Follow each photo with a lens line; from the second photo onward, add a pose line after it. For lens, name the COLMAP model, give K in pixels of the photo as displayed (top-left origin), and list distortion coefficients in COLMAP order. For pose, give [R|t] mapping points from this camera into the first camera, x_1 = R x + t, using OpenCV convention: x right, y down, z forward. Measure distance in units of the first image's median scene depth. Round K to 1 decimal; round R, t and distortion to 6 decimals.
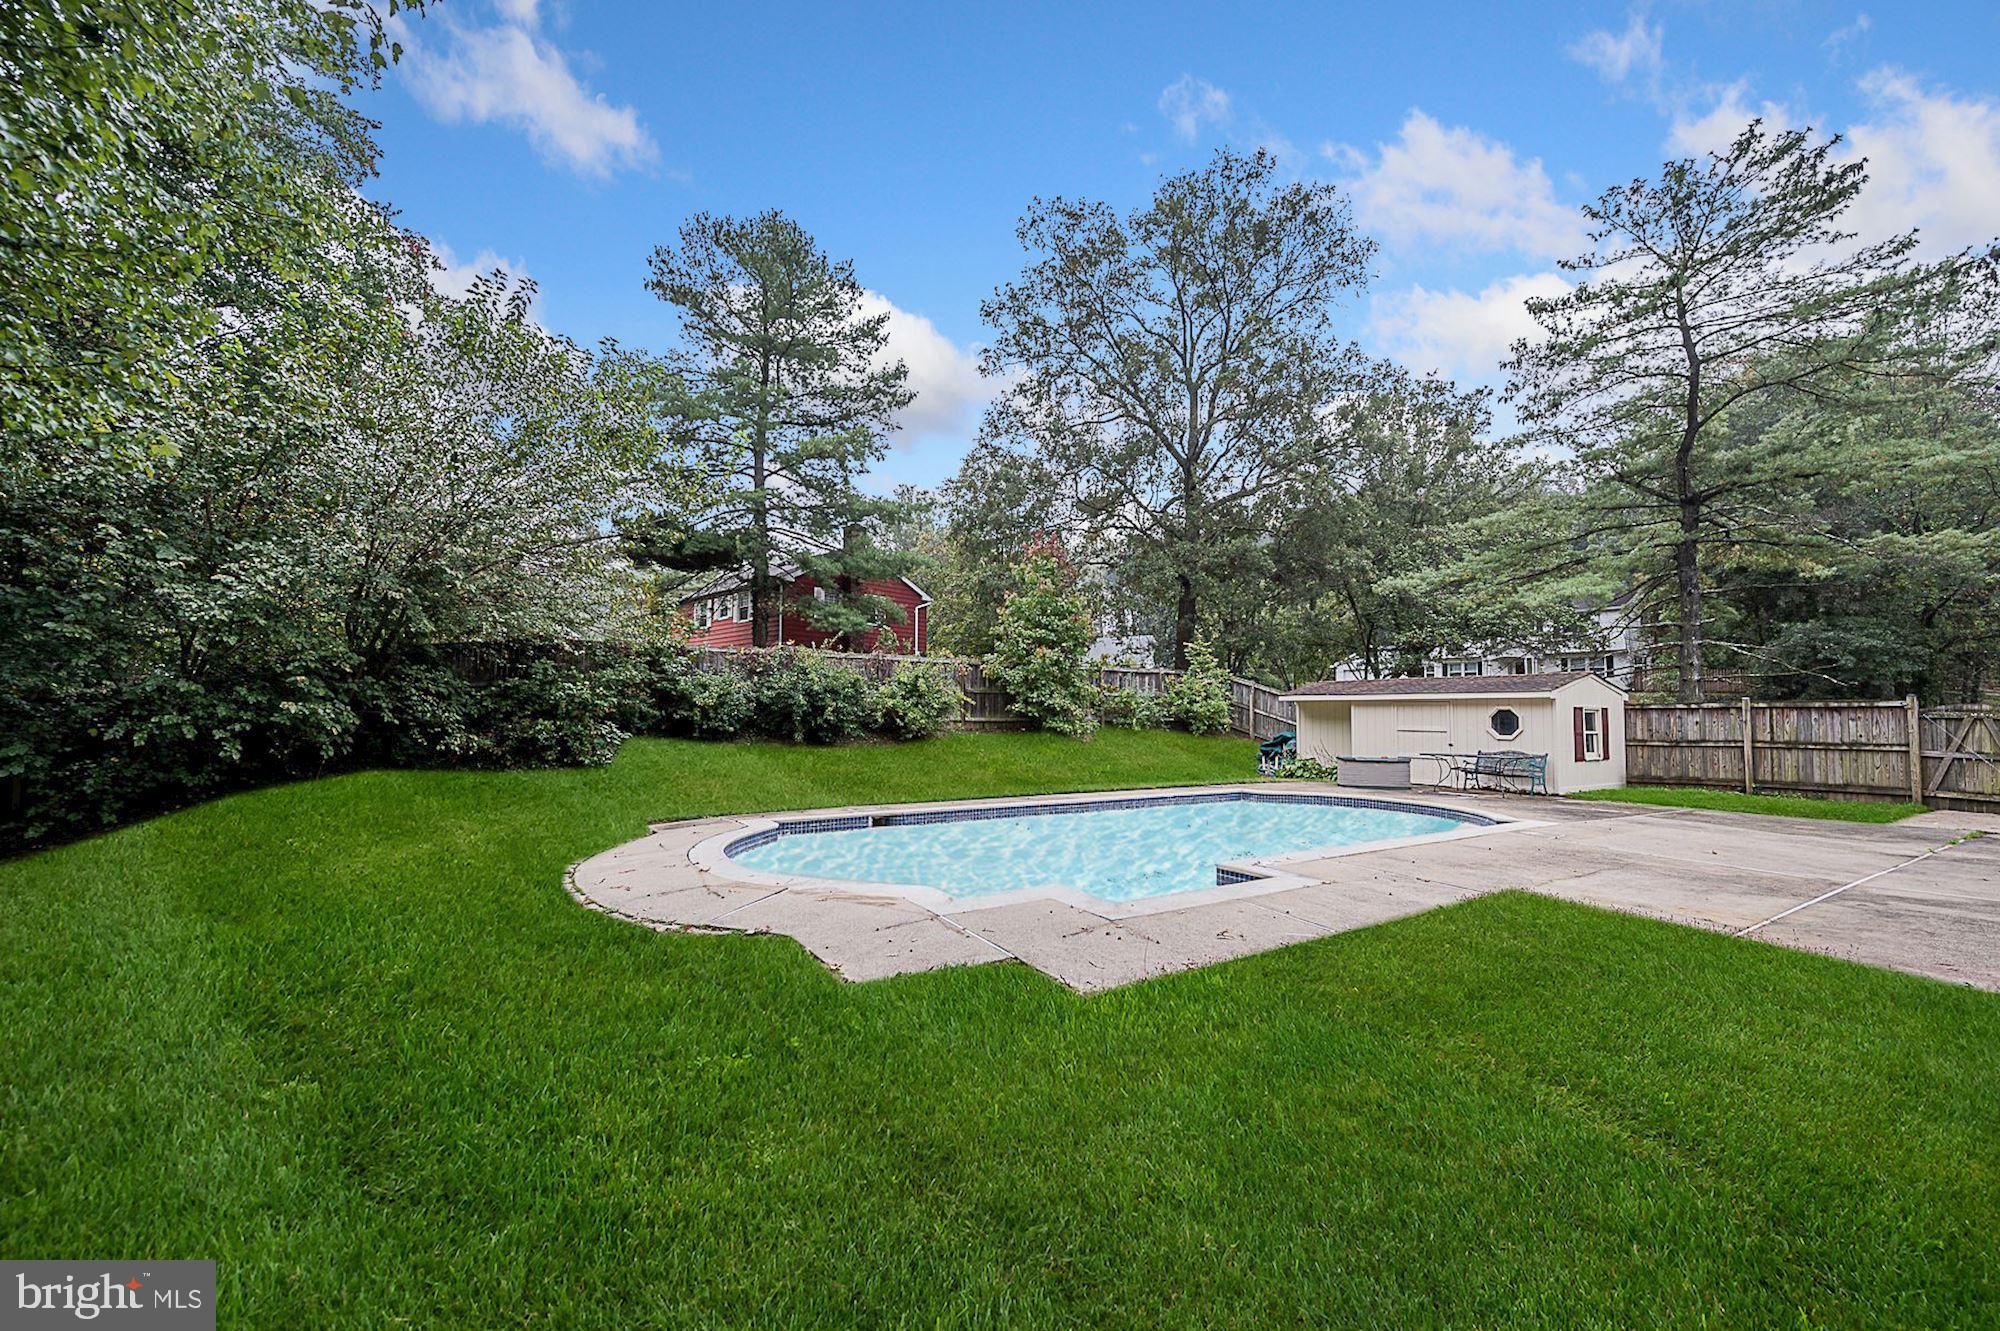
lens RADIAL K [[773.8, 0, 1000.2], [0, 773.8, 660.5], [0, 0, 1]] dist [0.003140, 0.000470]
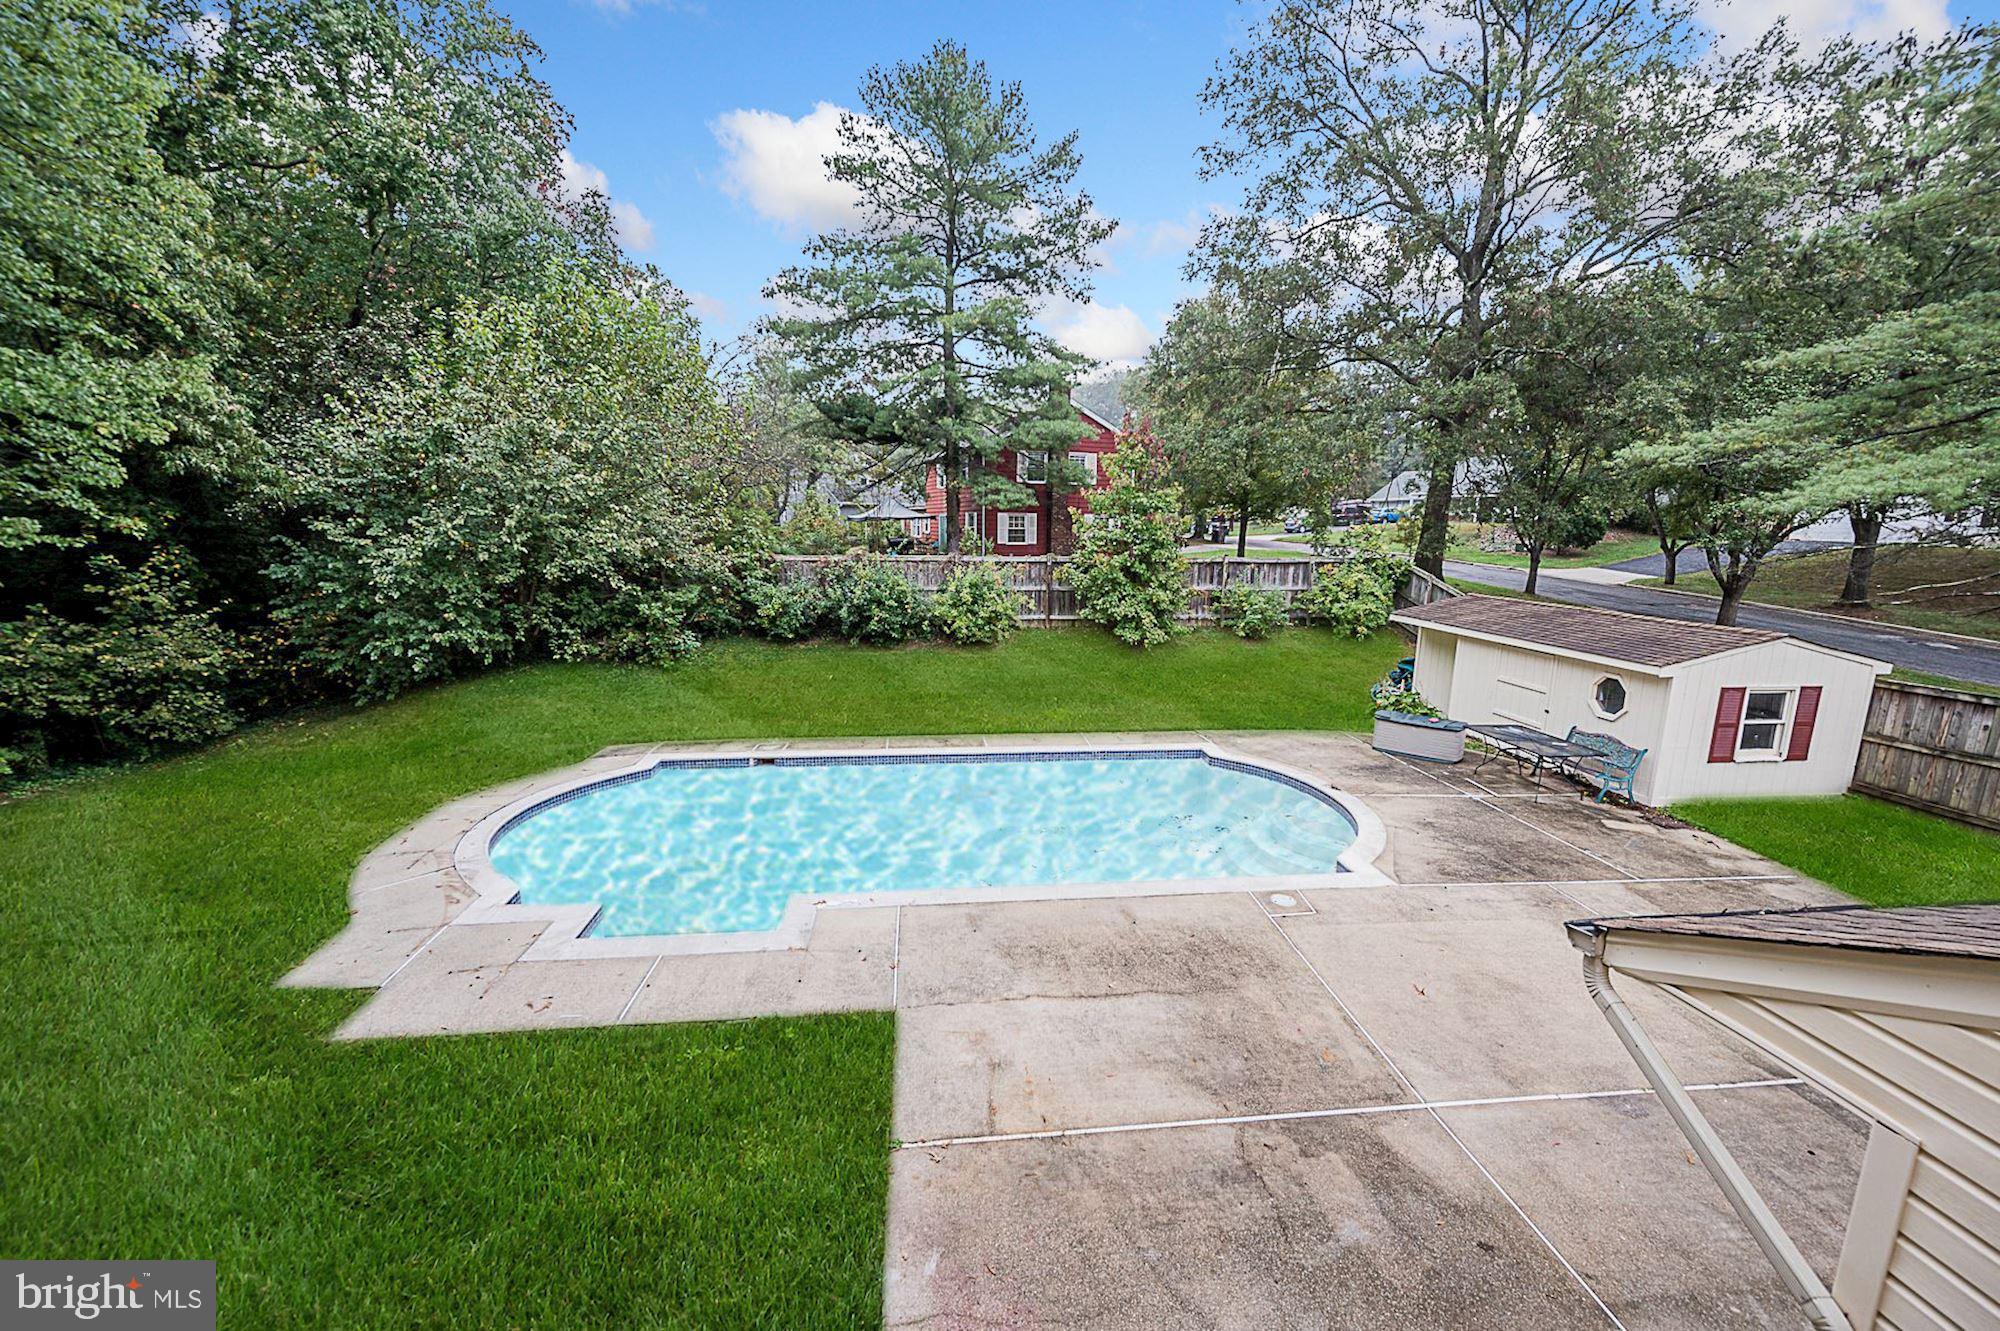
lens RADIAL K [[773.8, 0, 1000.2], [0, 773.8, 660.5], [0, 0, 1]] dist [0.003140, 0.000470]
pose [[0.896416, 0.078584, -0.436191, 0.435106], [0.026286, 0.972998, 0.229314, -0.130488], [0.442433, -0.217026, 0.870145, 0.110760]]
